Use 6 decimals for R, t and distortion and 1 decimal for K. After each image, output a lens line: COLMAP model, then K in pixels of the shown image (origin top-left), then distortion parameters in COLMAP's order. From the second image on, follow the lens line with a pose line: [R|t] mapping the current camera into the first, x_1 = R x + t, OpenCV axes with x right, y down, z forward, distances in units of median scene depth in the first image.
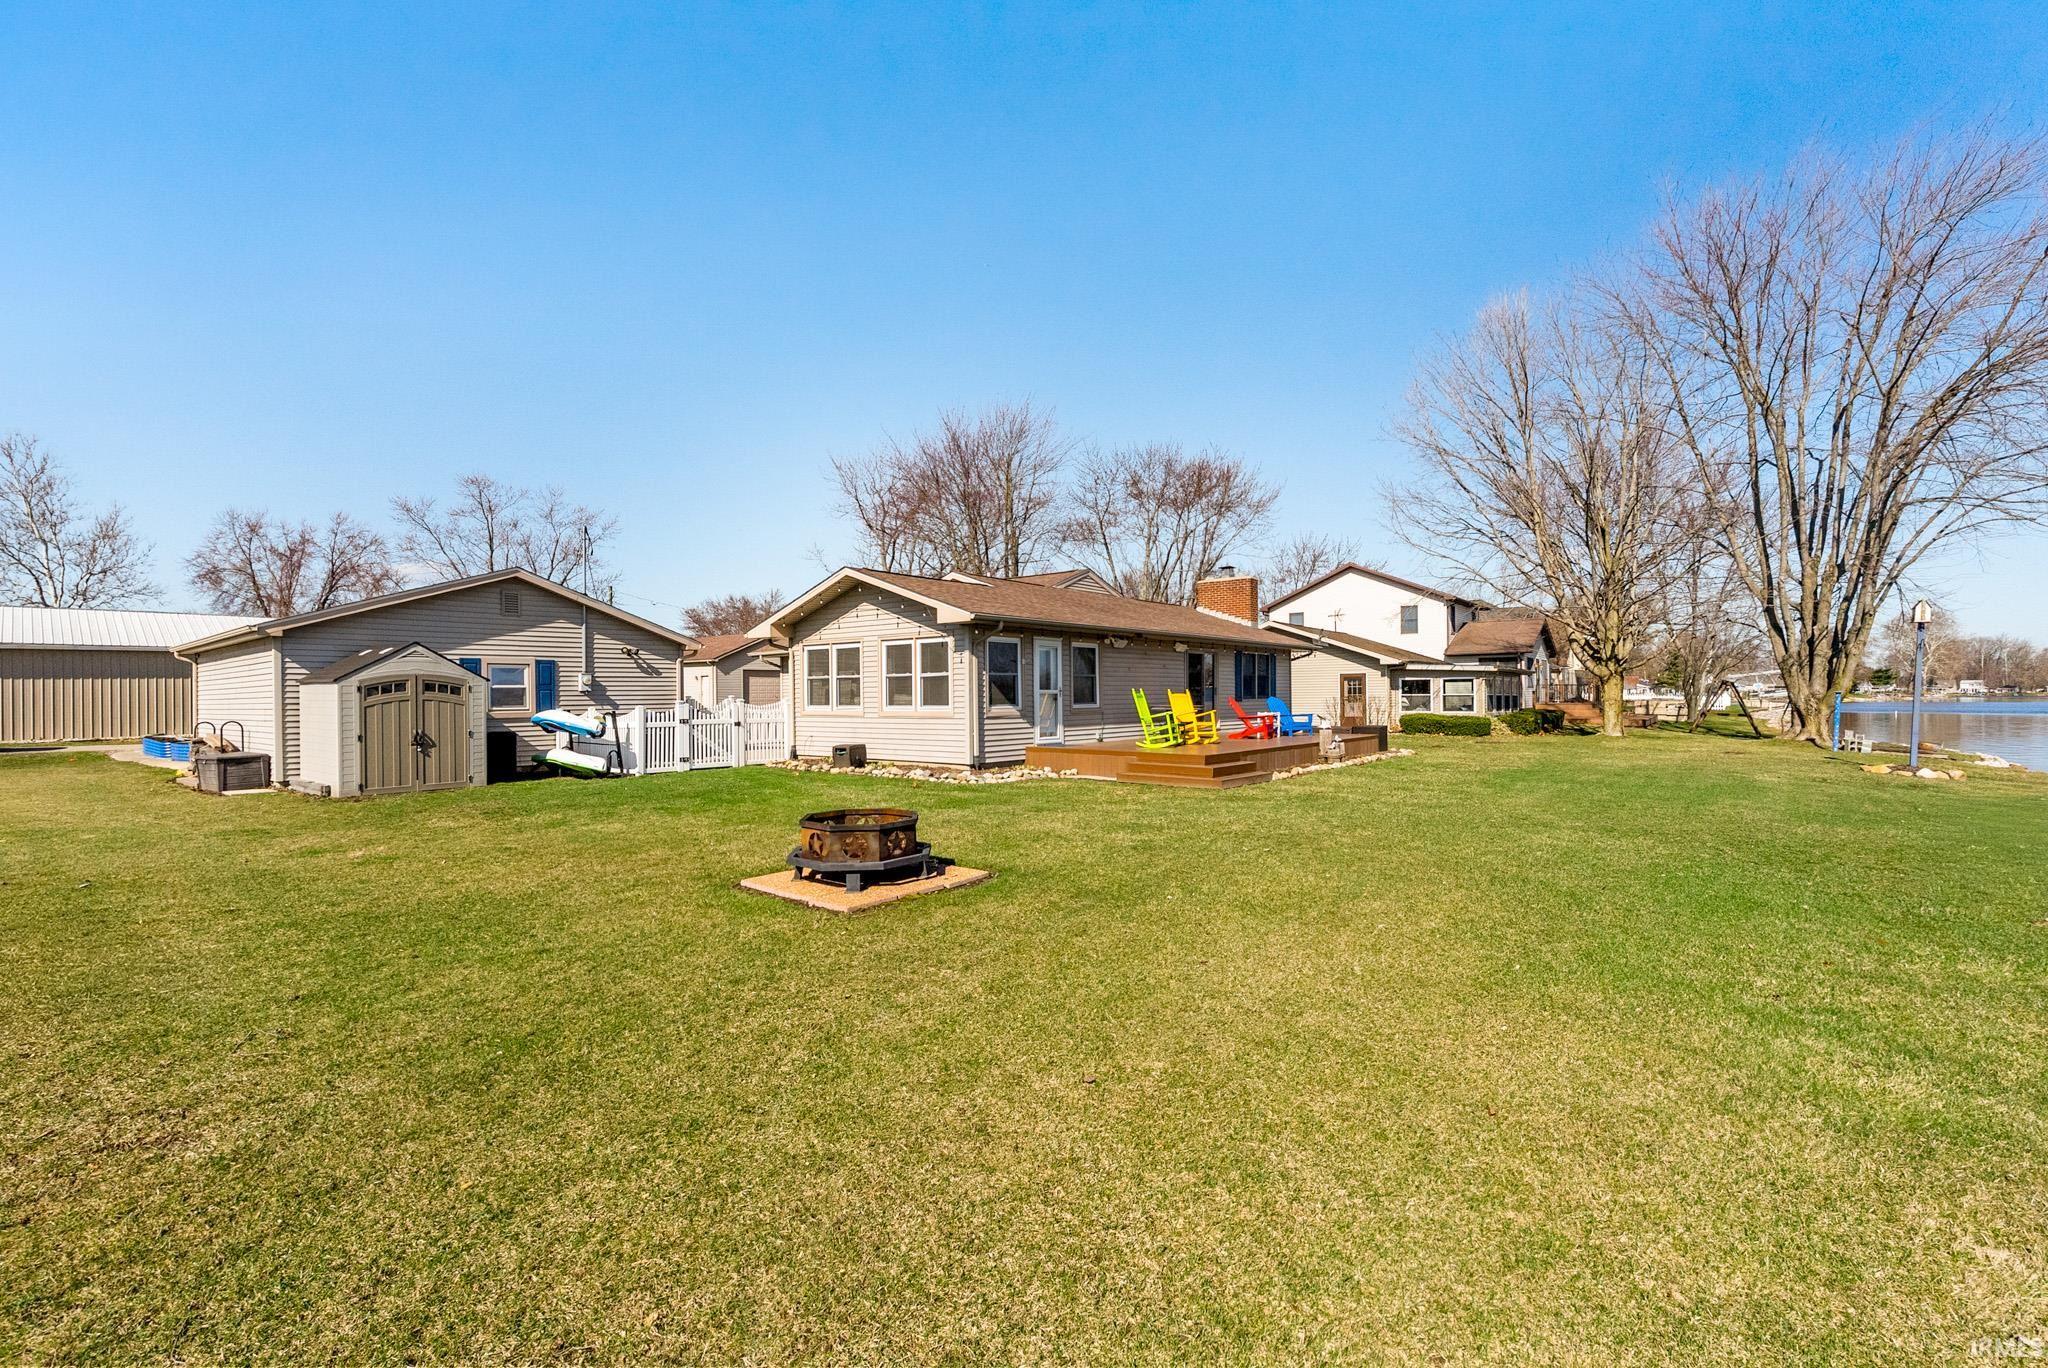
lens RADIAL K [[911.8, 0, 1032.7], [0, 911.8, 691.6], [0, 0, 1]] dist [0.003096, -0.000065]
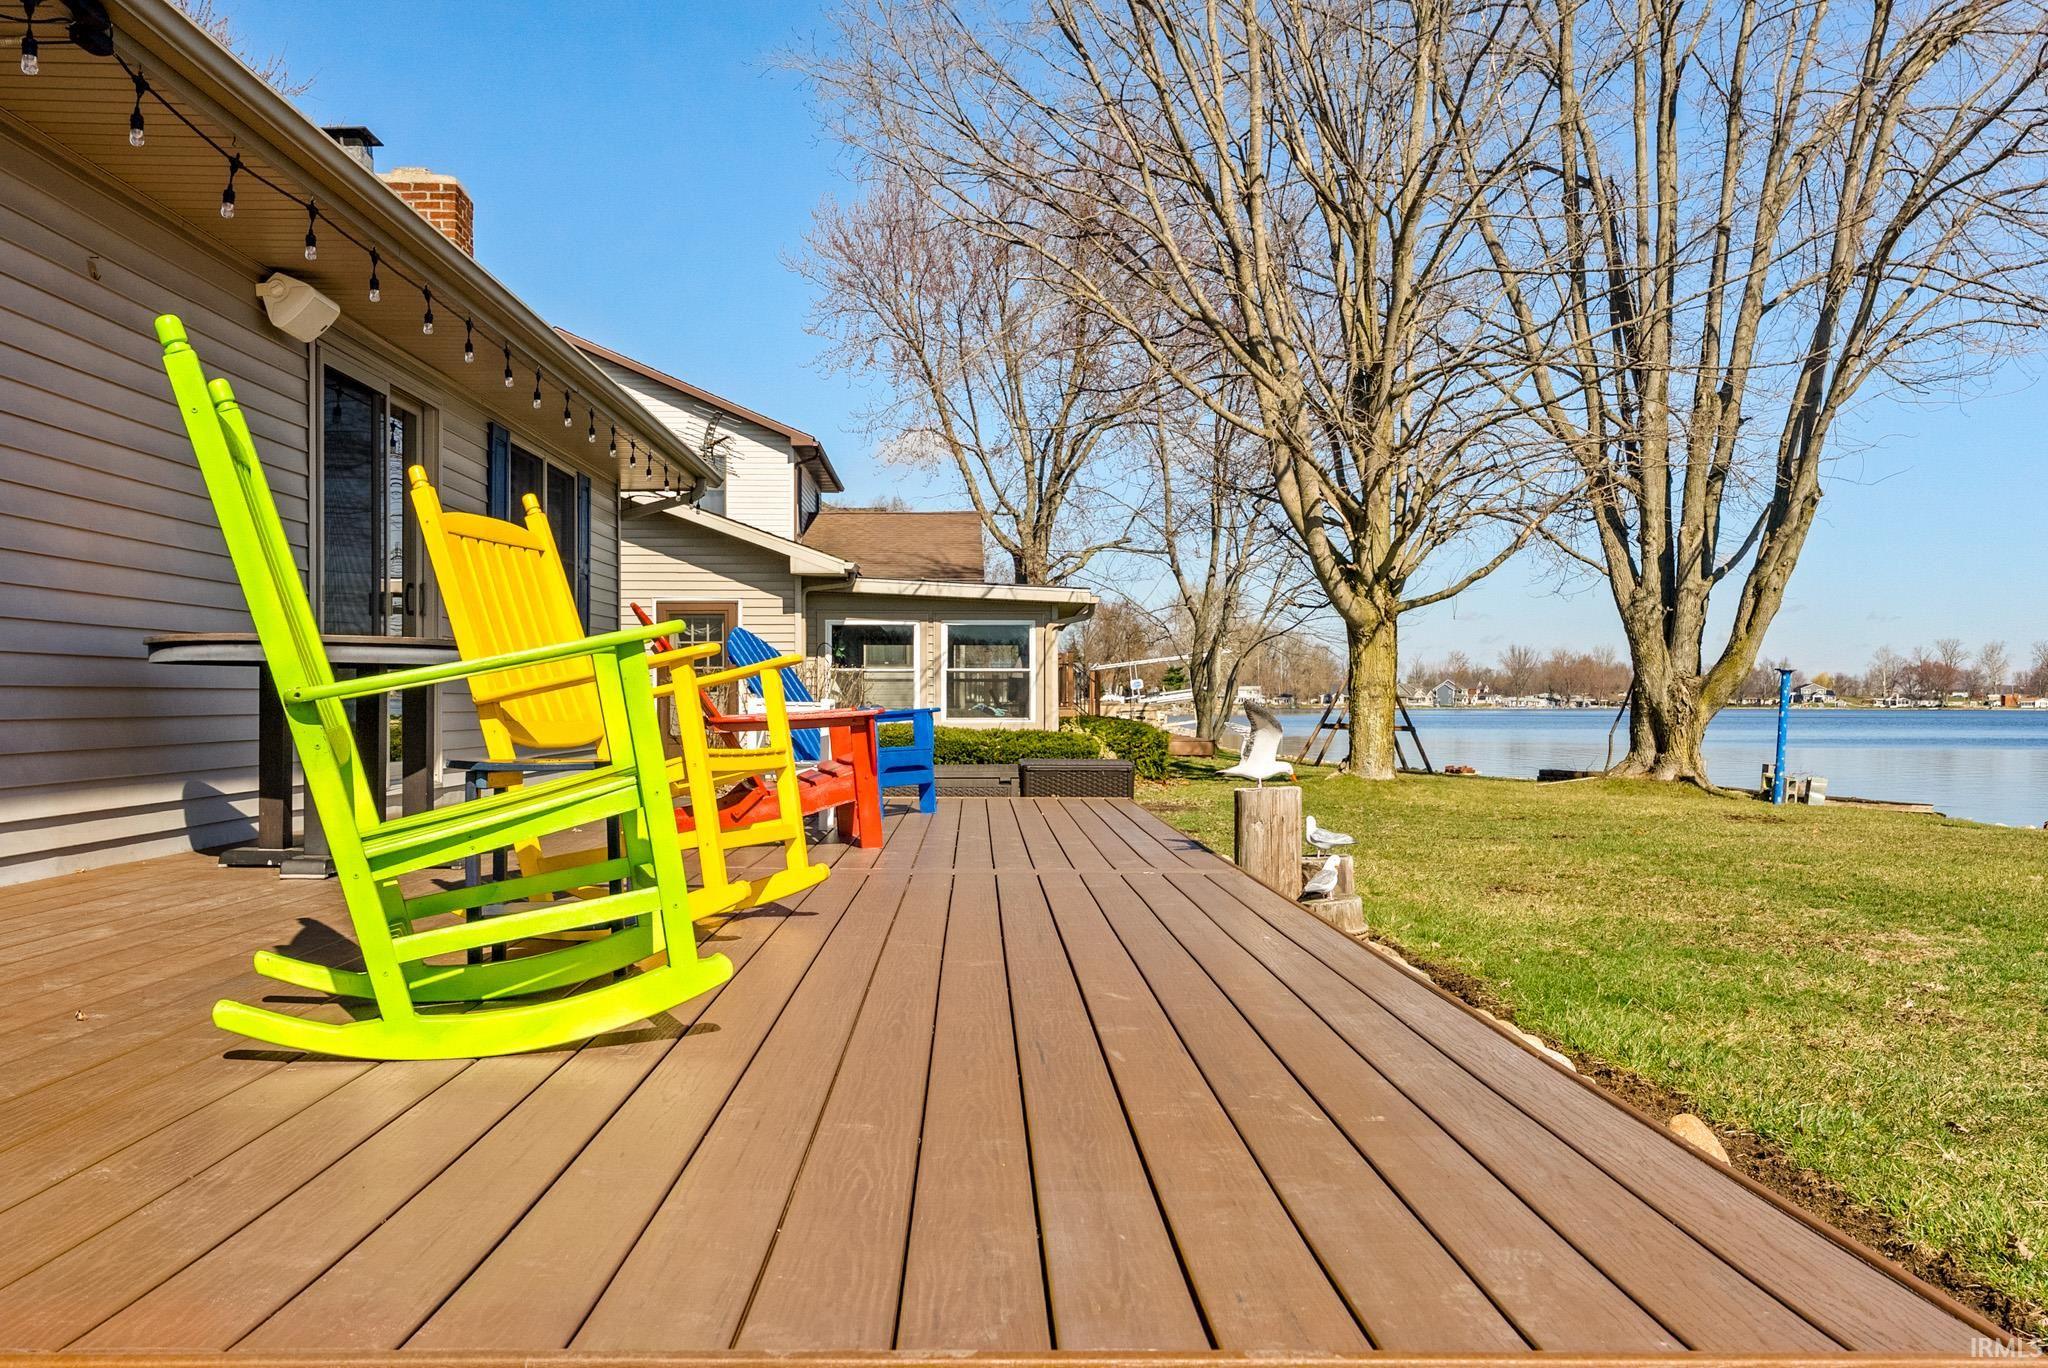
lens RADIAL K [[1767.1, 0, 1024.6], [0, 1767.1, 689.4], [0, 0, 1]] dist [0.021183, 0.006600]
pose [[0.752466, 0.010318, 0.658551, 0.040002], [-0.006466, 0.999945, -0.008279, 0.018205], [-0.658600, 0.001971, 0.752491, 0.554288]]
